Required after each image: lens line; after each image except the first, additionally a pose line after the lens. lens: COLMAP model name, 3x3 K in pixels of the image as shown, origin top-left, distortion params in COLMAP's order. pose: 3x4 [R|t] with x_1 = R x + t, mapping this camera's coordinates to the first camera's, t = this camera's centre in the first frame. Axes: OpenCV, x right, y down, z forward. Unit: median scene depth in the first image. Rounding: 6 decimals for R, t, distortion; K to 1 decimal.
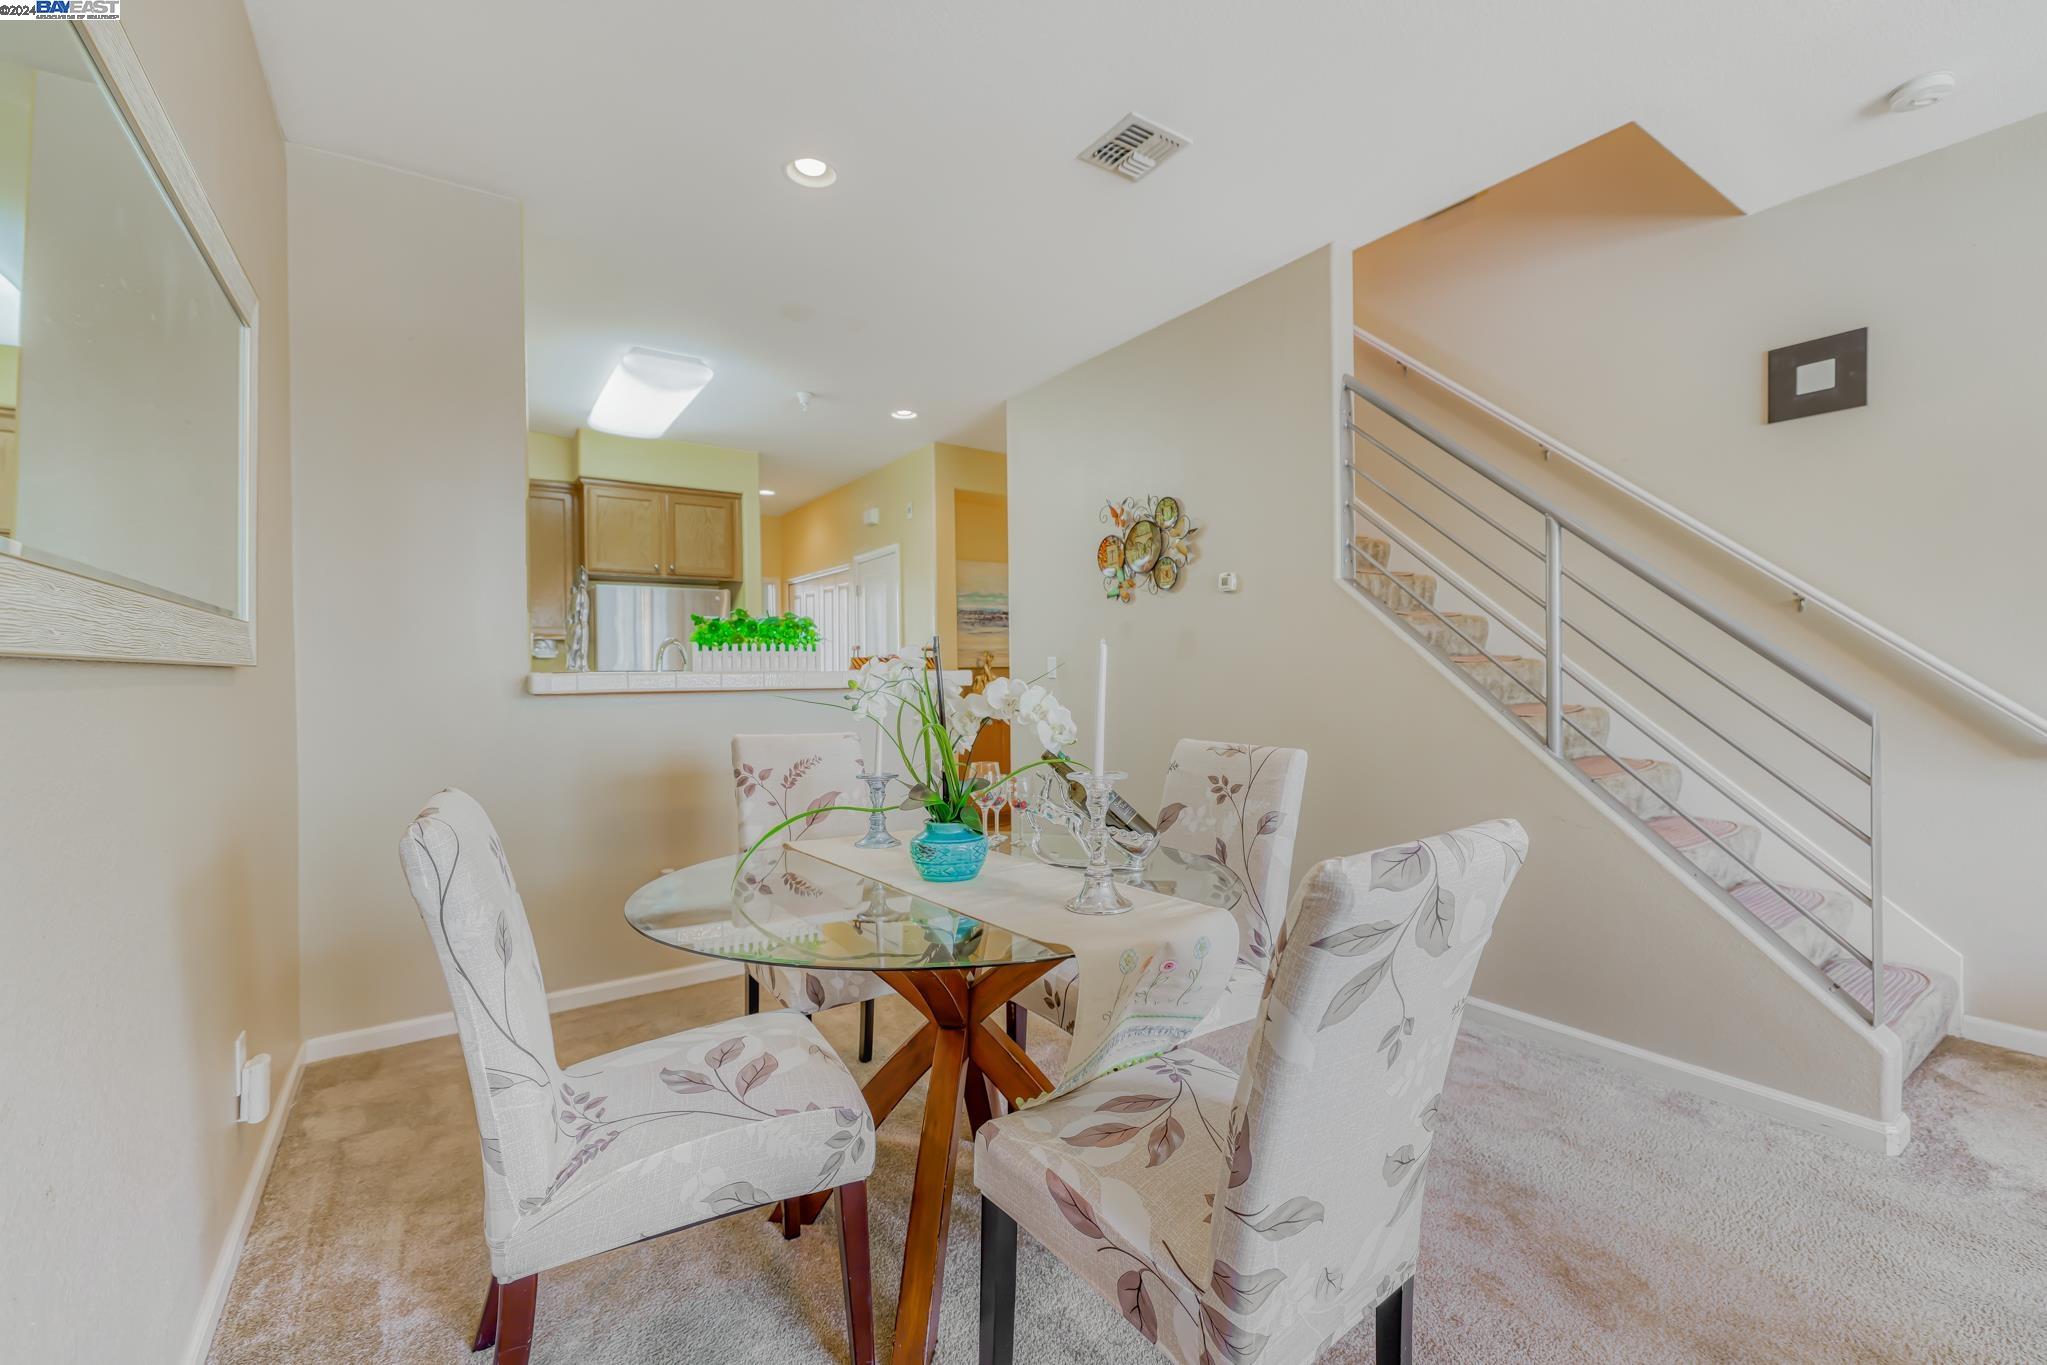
lens RADIAL K [[861.4, 0, 1028.9], [0, 861.4, 673.3], [0, 0, 1]] dist [0.000432, -0.000966]
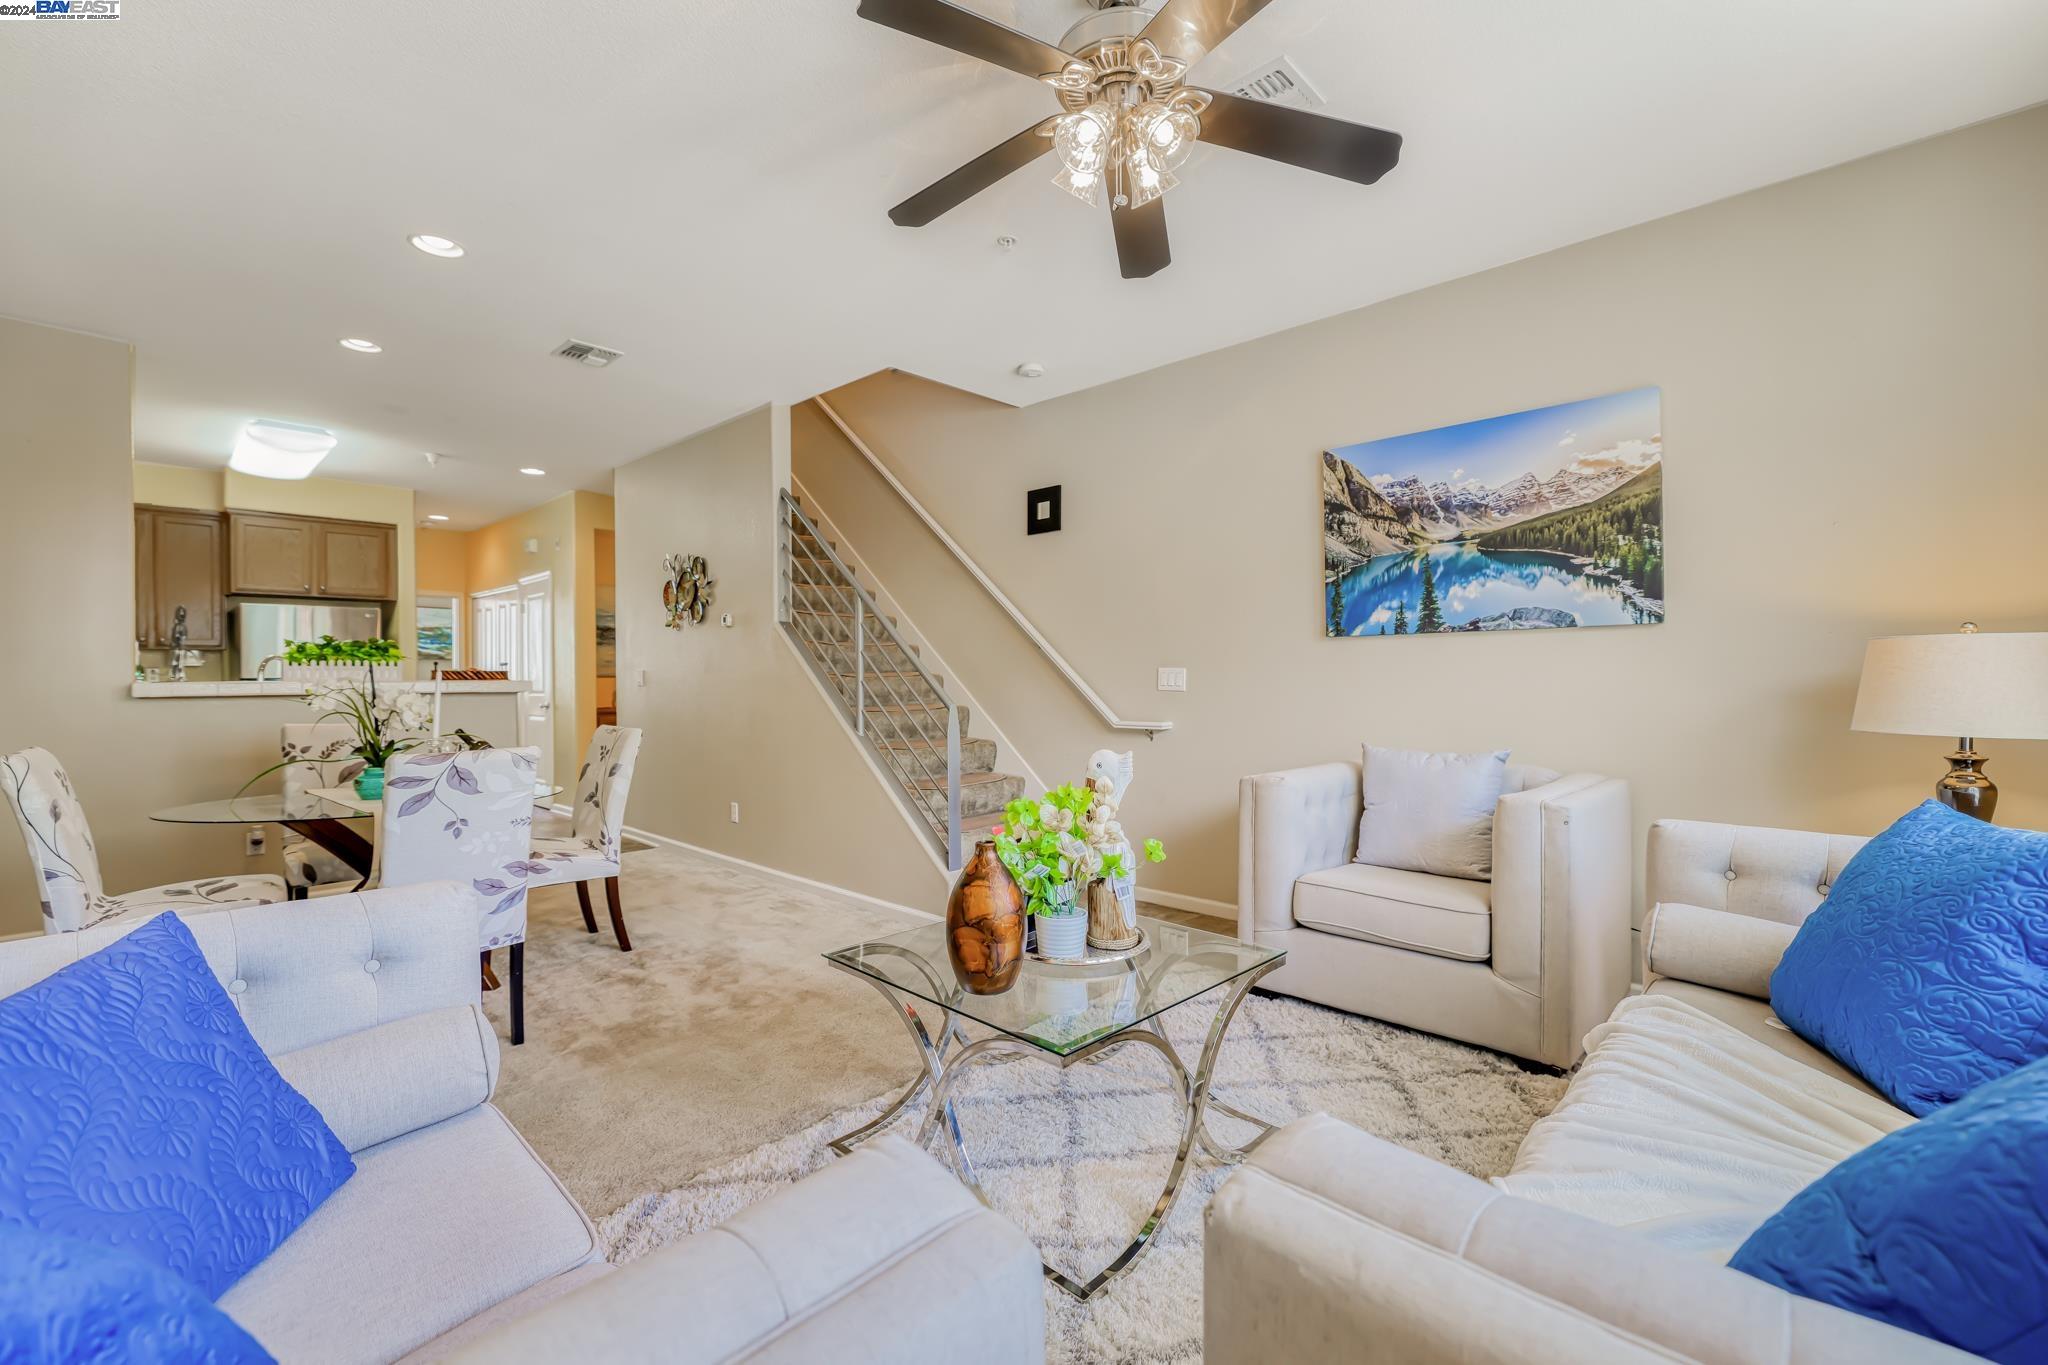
lens RADIAL K [[861.8, 0, 1029.4], [0, 861.8, 673.3], [0, 0, 1]] dist [0.000432, -0.000966]
pose [[0.976861, 0.005386, 0.213806, 0.449699], [-0.004334, 0.999976, -0.005389, -0.011555], [-0.213830, 0.004338, 0.976861, -0.558698]]
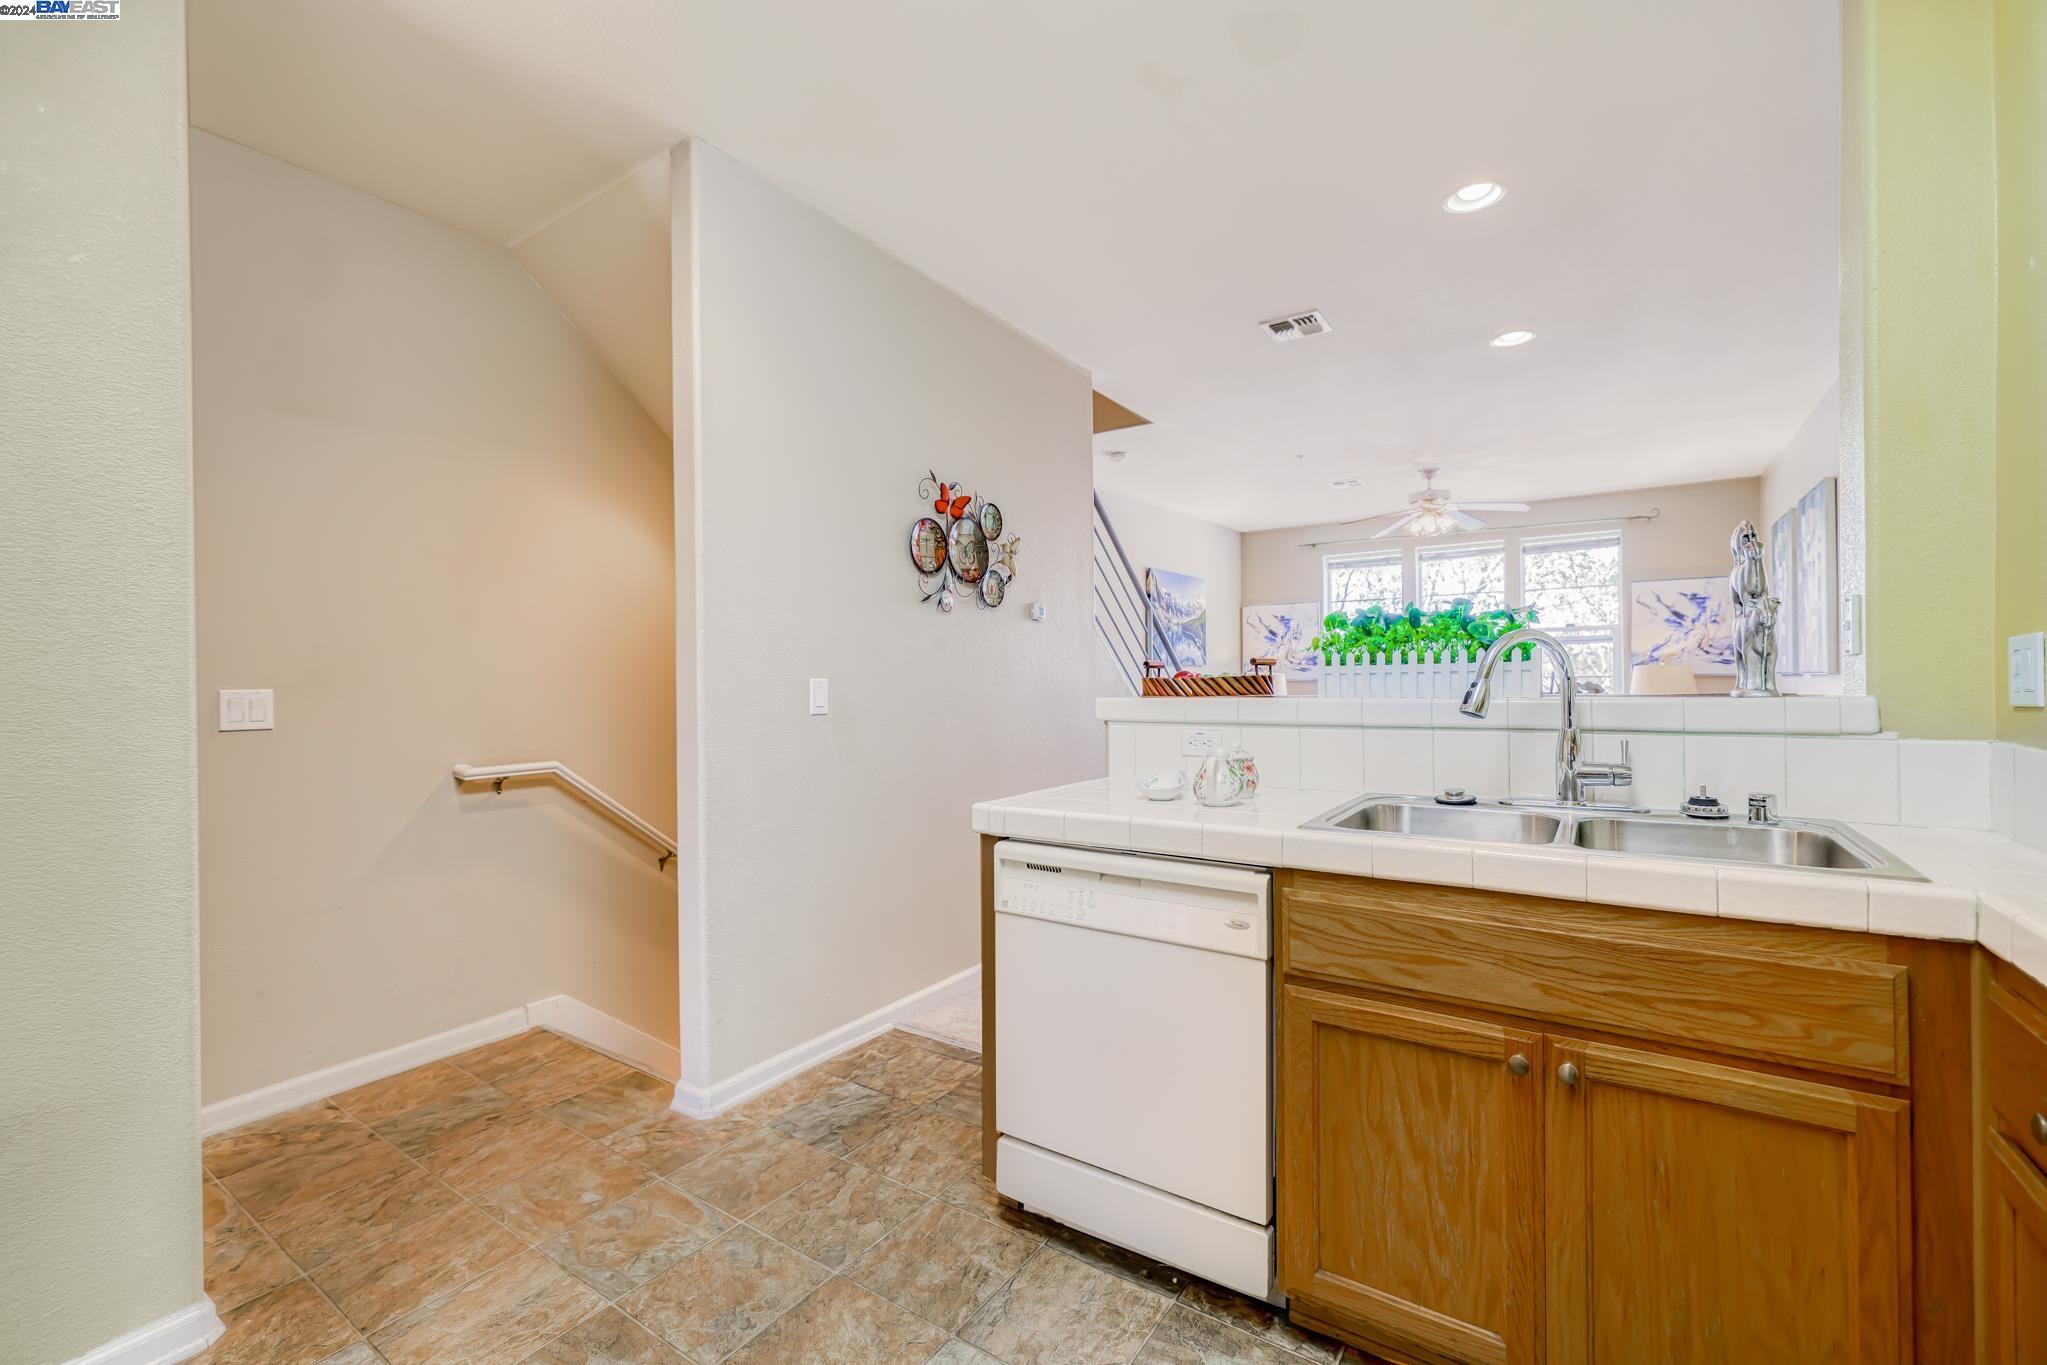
lens RADIAL K [[872.8, 0, 1023.5], [0, 872.8, 682.5], [0, 0, 1]] dist [0.000216, -0.000235]
pose [[-0.361419, 0.009238, 0.932358, -0.830815], [0.007492, 0.999947, -0.007004, -0.007809], [-0.932373, 0.004454, -0.361469, 1.508542]]
